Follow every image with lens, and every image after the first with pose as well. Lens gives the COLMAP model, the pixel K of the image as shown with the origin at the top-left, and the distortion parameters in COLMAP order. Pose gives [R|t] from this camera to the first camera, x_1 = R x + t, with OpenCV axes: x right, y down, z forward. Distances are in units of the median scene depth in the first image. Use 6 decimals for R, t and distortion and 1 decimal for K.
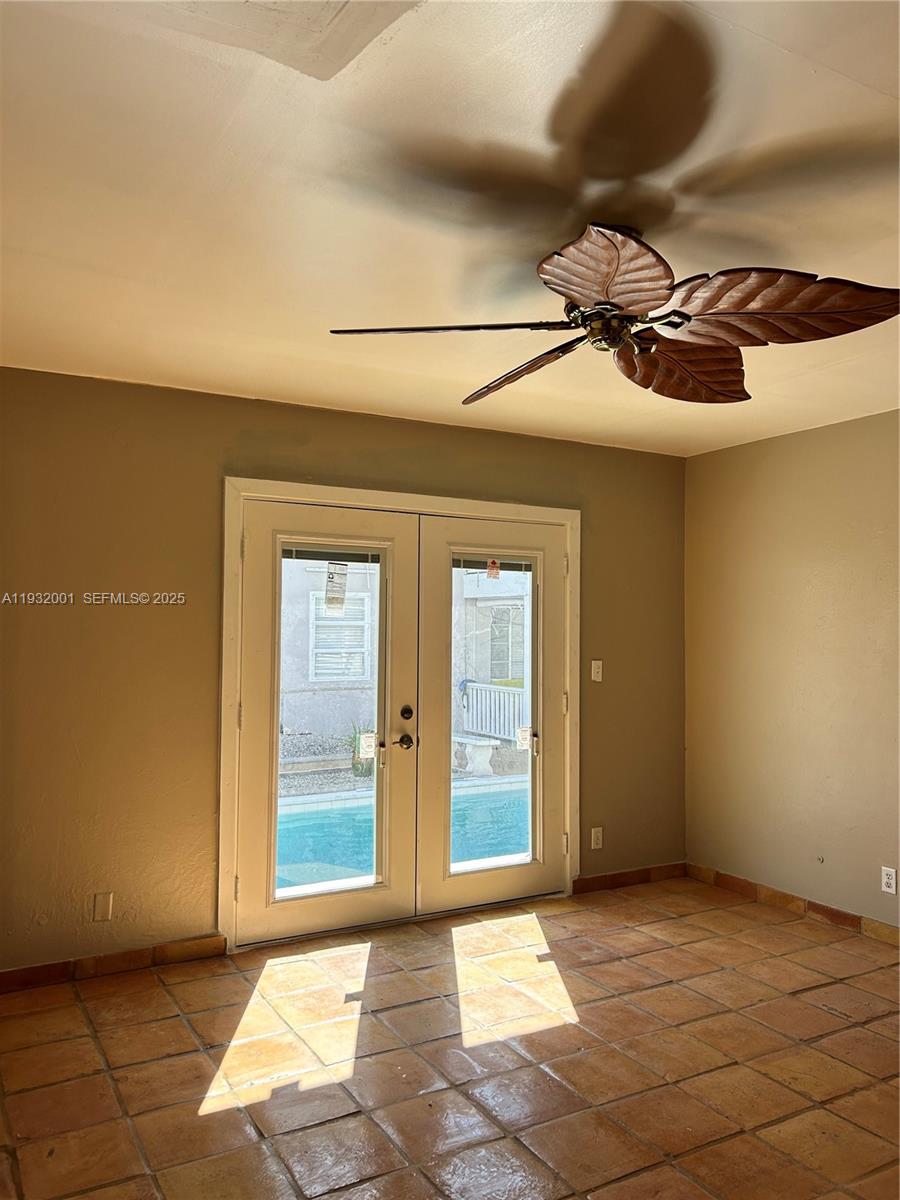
lens RADIAL K [[910.8, 0, 450.0], [0, 910.8, 600.0], [0, 0, 1]] dist [0.060516, -0.001467]
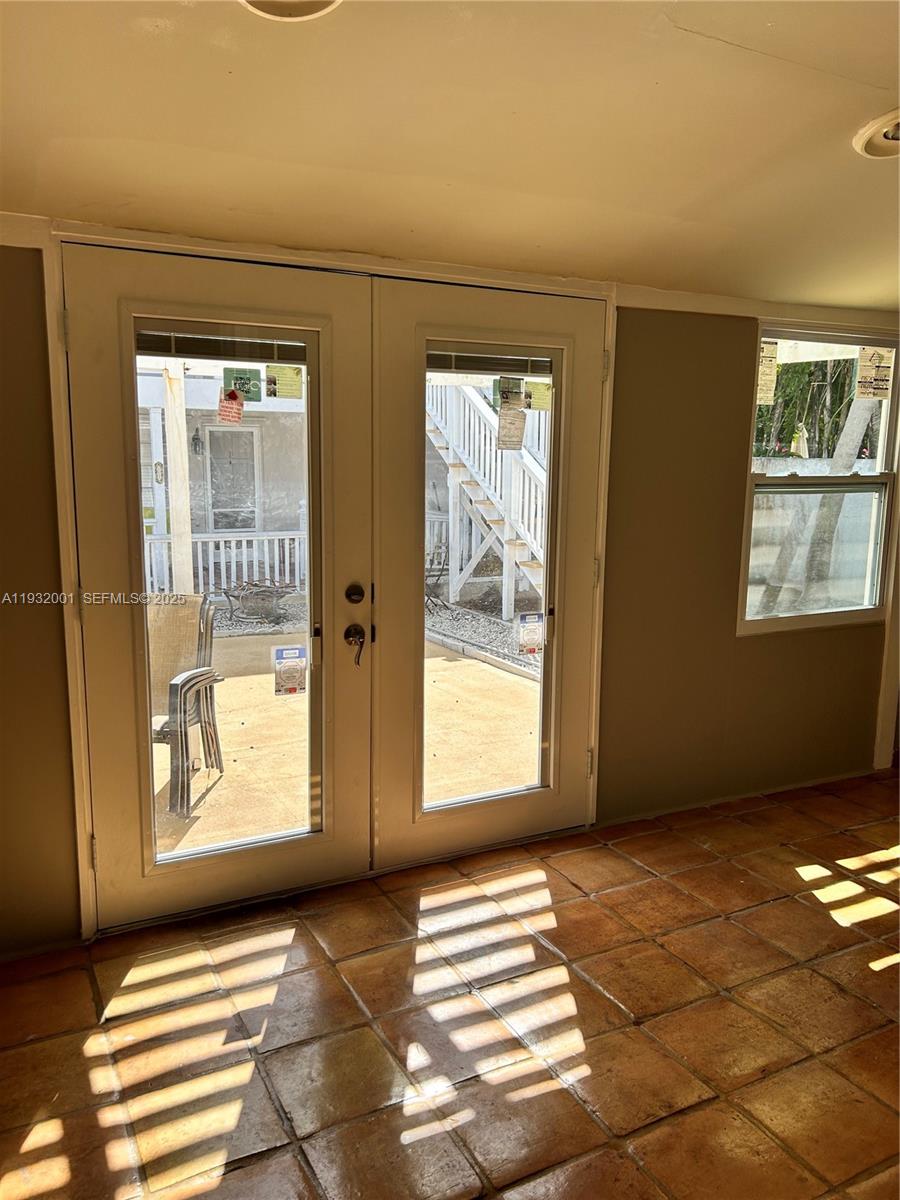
lens RADIAL K [[910.8, 0, 450.0], [0, 910.8, 600.0], [0, 0, 1]] dist [0.060516, -0.001467]
pose [[0.998825, 0.002831, -0.048374, 0.055233], [0.007341, 0.977928, 0.208814, -0.010995], [0.047897, -0.208924, 0.976758, 0.349237]]
